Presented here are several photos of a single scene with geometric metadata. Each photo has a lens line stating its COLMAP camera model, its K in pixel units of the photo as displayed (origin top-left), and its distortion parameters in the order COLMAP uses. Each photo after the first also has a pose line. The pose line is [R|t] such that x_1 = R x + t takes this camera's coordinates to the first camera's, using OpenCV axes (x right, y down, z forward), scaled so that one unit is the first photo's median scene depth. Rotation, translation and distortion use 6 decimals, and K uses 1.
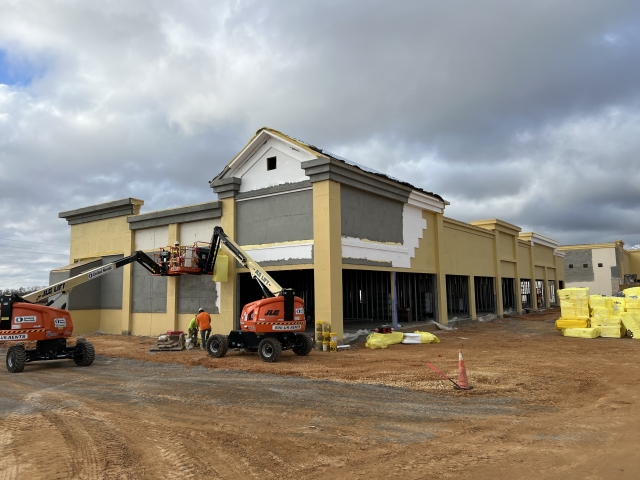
lens RADIAL K [[489.3, 0, 320.0], [0, 489.3, 240.0], [0, 0, 1]] dist [0.000342, -0.000147]
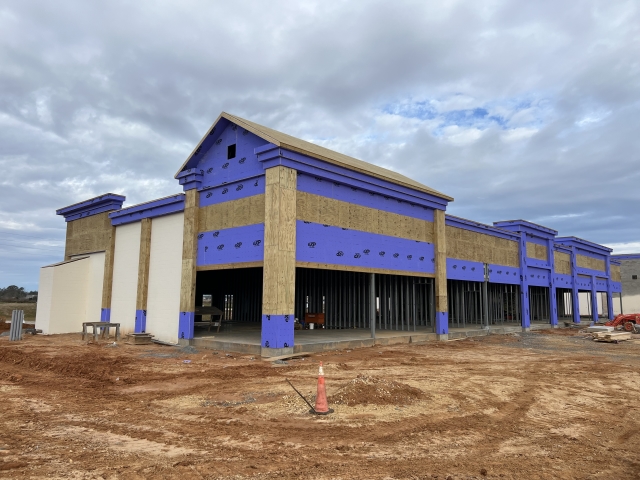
lens RADIAL K [[489.3, 0, 320.0], [0, 489.3, 240.0], [0, 0, 1]] dist [0.000342, -0.000147]
pose [[0.993602, 0.010158, -0.112481, 0.135204], [-0.011805, 0.999833, -0.013984, 0.016843], [0.112320, 0.015222, 0.993555, 0.089933]]
